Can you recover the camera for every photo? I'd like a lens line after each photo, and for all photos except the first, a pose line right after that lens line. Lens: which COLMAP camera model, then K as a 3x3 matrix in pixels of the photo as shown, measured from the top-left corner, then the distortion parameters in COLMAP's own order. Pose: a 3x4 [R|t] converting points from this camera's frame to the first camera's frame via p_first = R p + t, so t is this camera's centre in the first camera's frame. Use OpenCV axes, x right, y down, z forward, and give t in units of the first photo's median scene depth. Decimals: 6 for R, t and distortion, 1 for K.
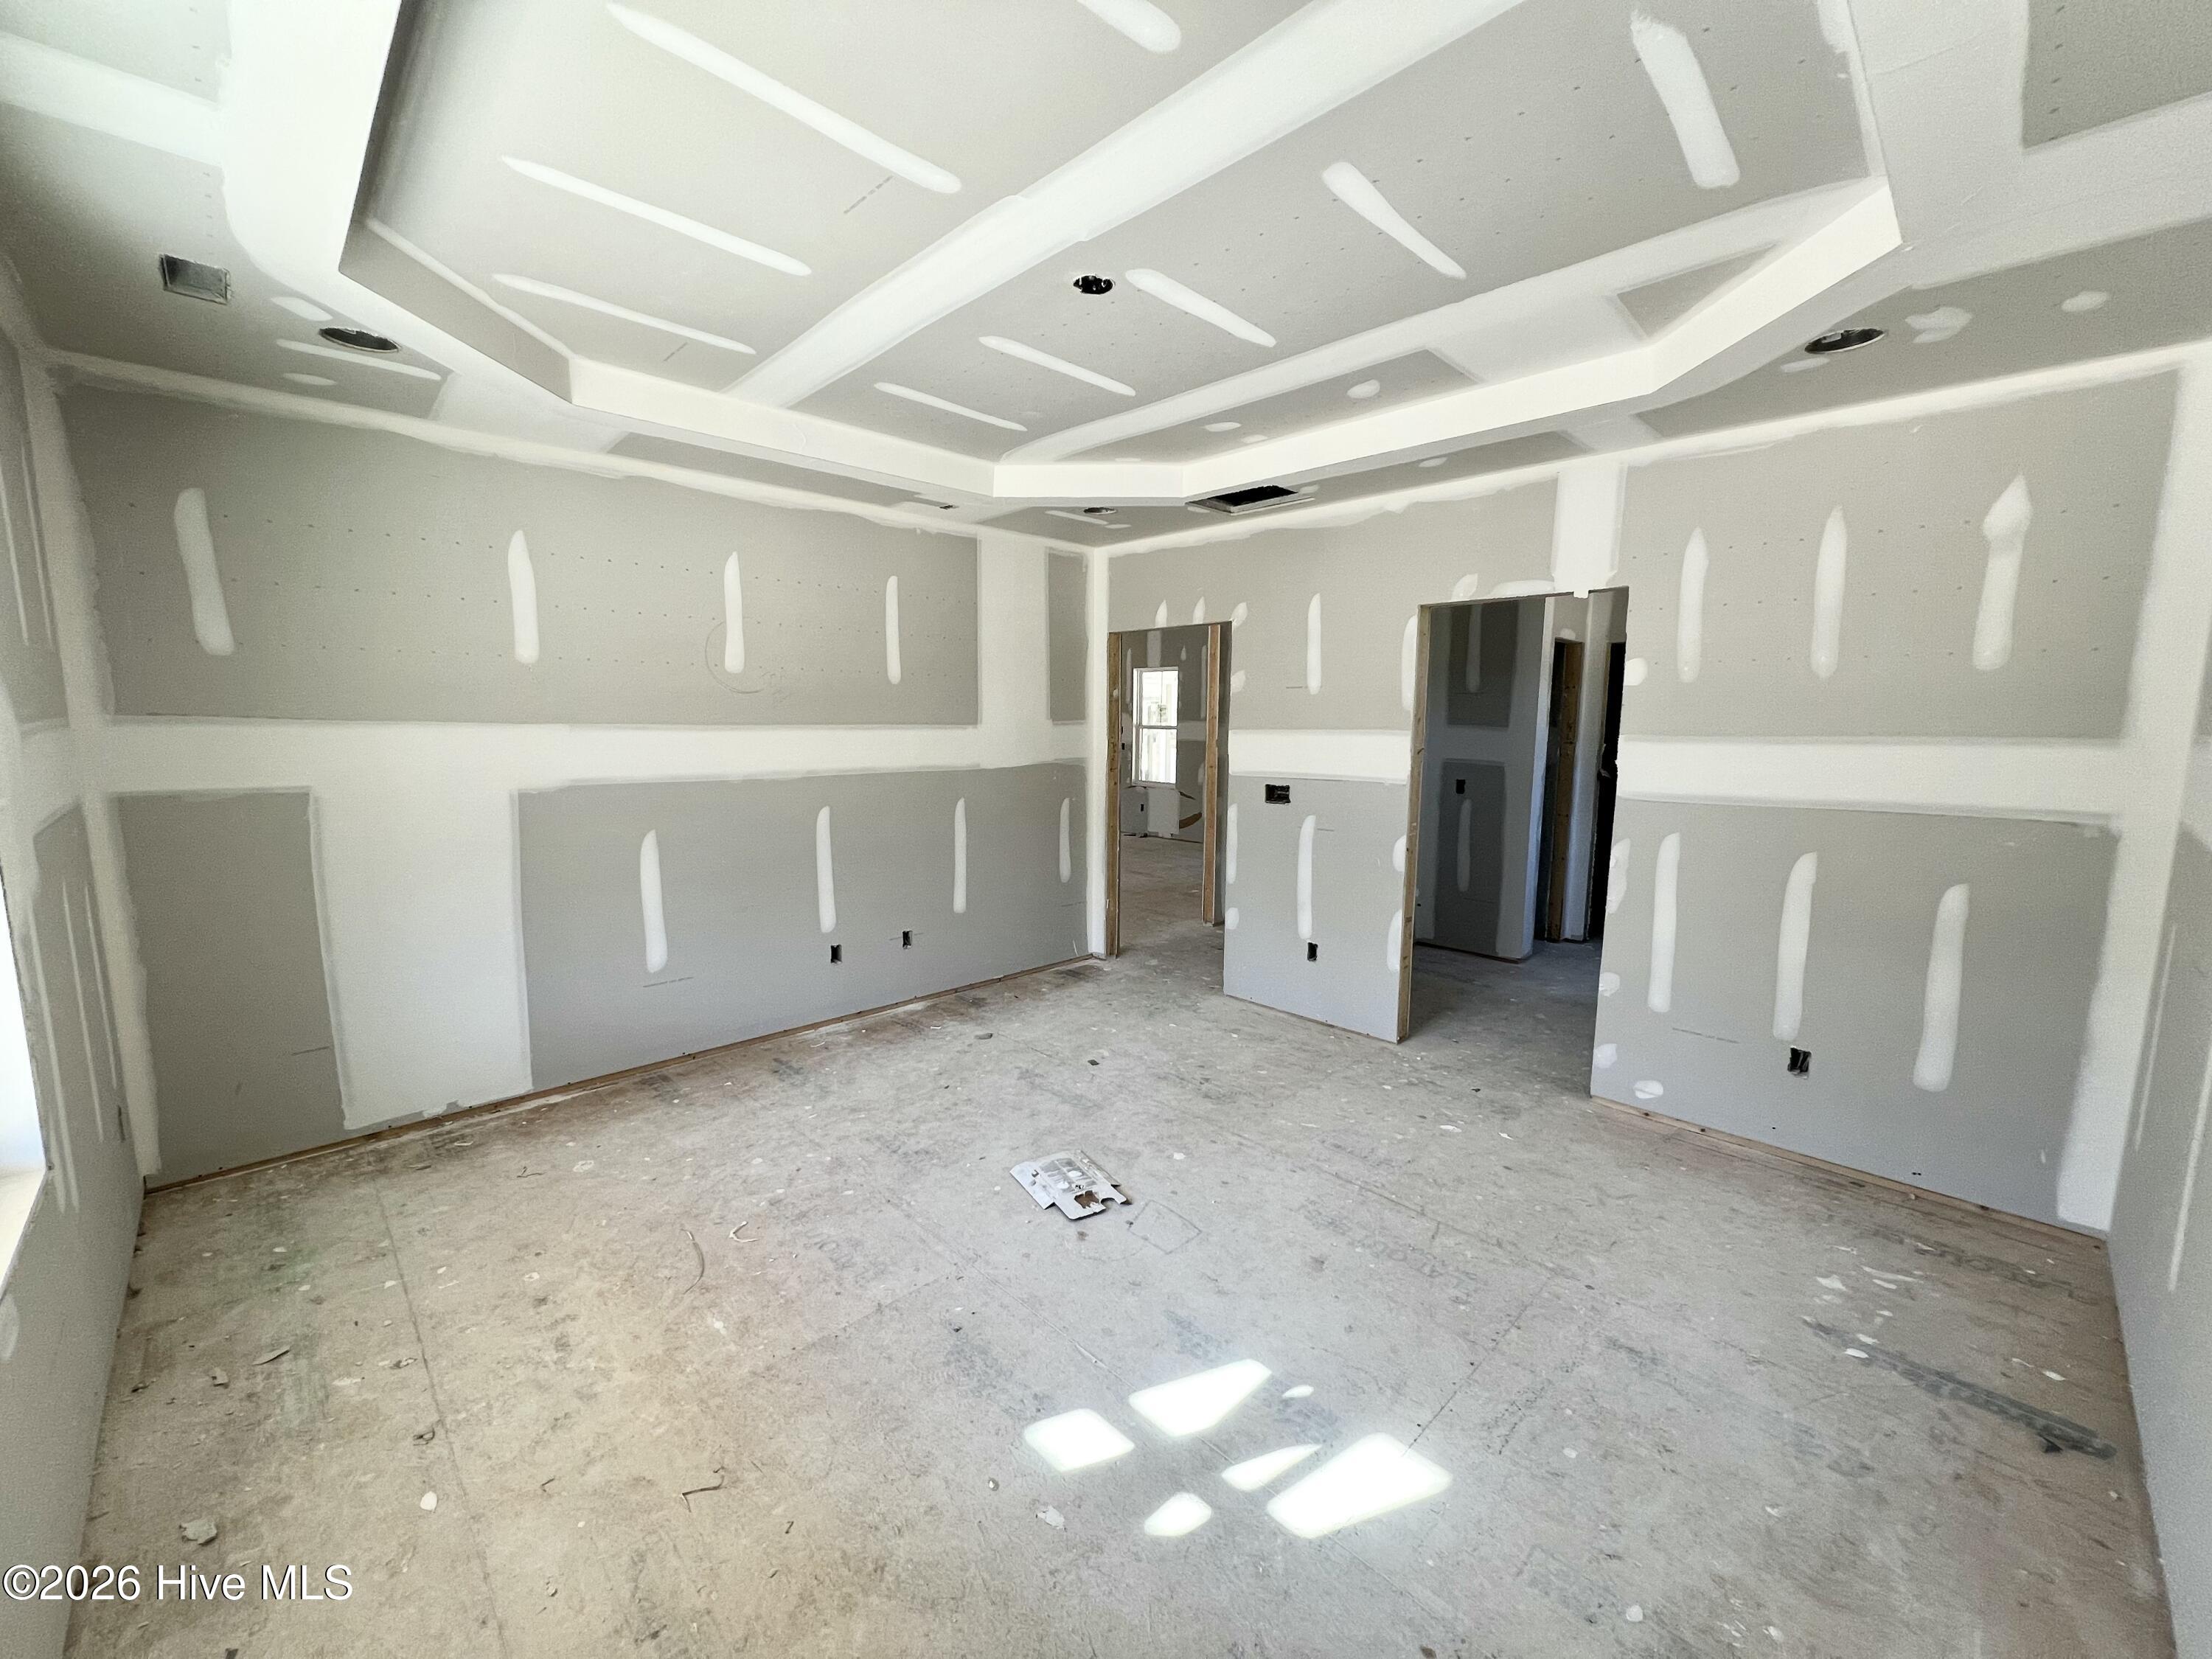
lens RADIAL K [[880.7, 0, 1106.7], [0, 880.7, 831.2], [0, 0, 1]] dist [-0.001902, -0.000802]
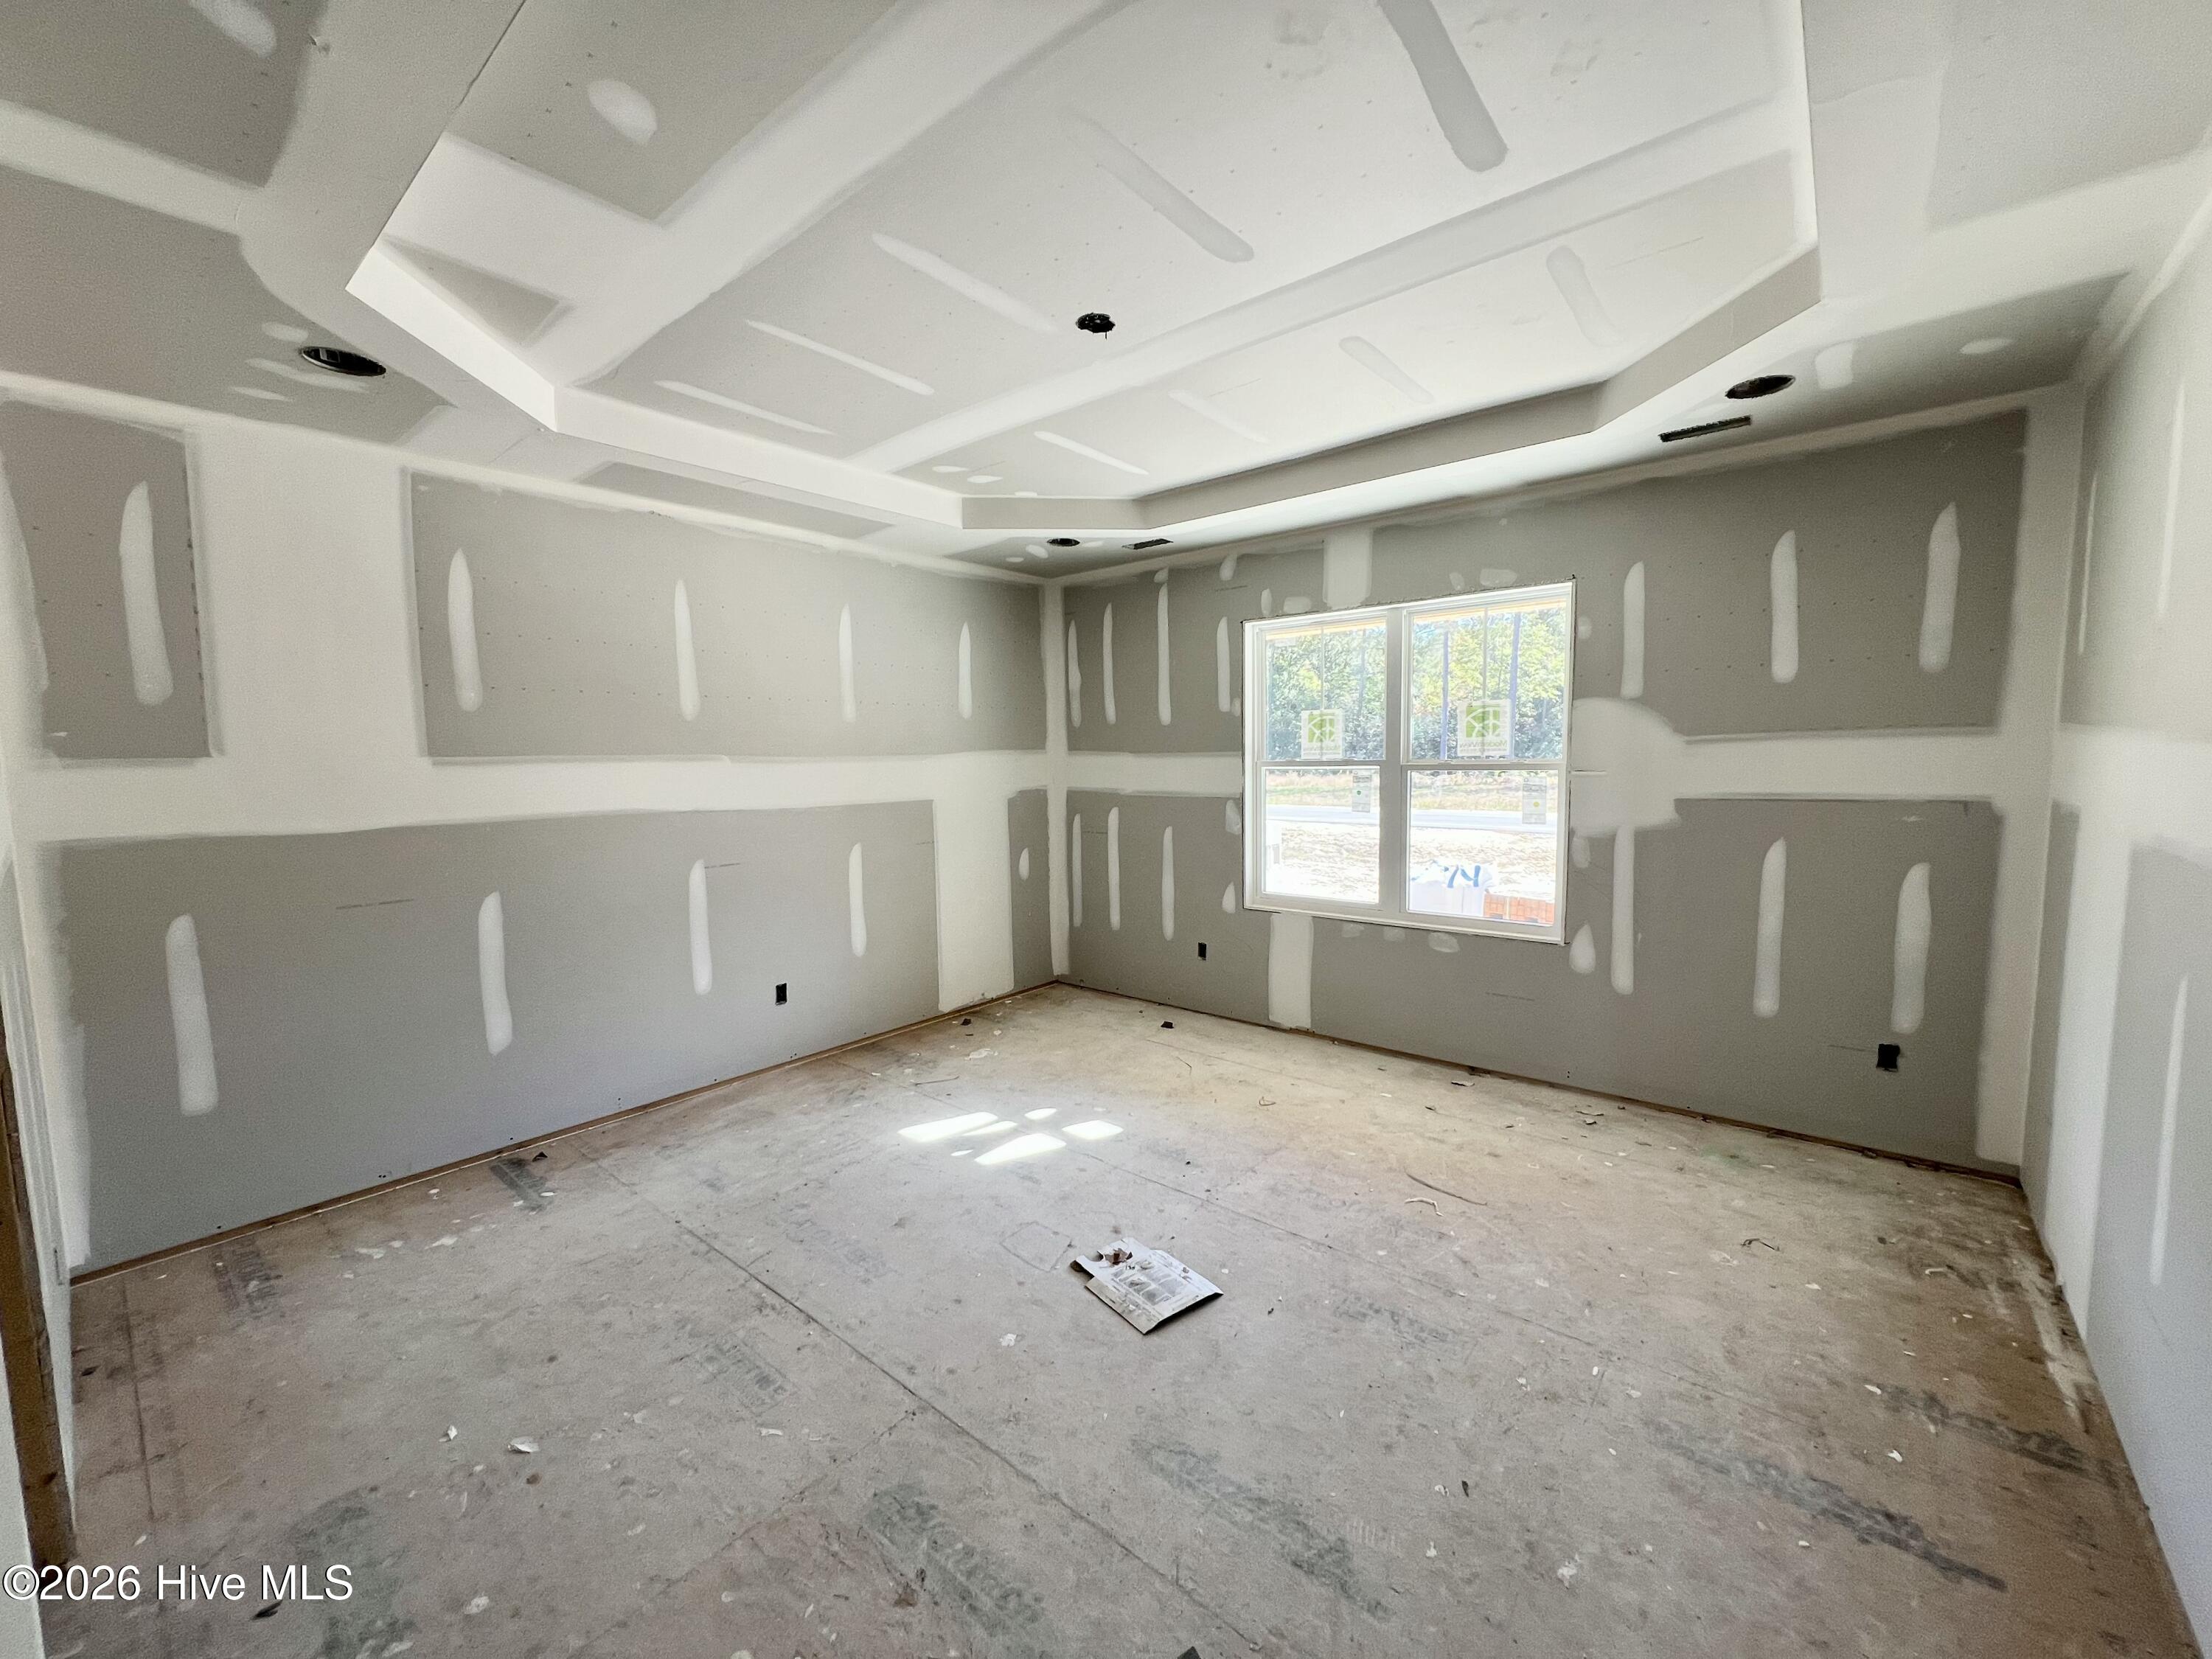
lens RADIAL K [[880.7, 0, 1091.2], [0, 880.7, 828.5], [0, 0, 1]] dist [-0.001902, -0.000802]
pose [[-0.996814, 0.016504, -0.078034, 0.081056], [-0.000646, 0.976656, 0.214811, -0.246732], [0.079758, 0.214177, -0.973533, 2.069249]]
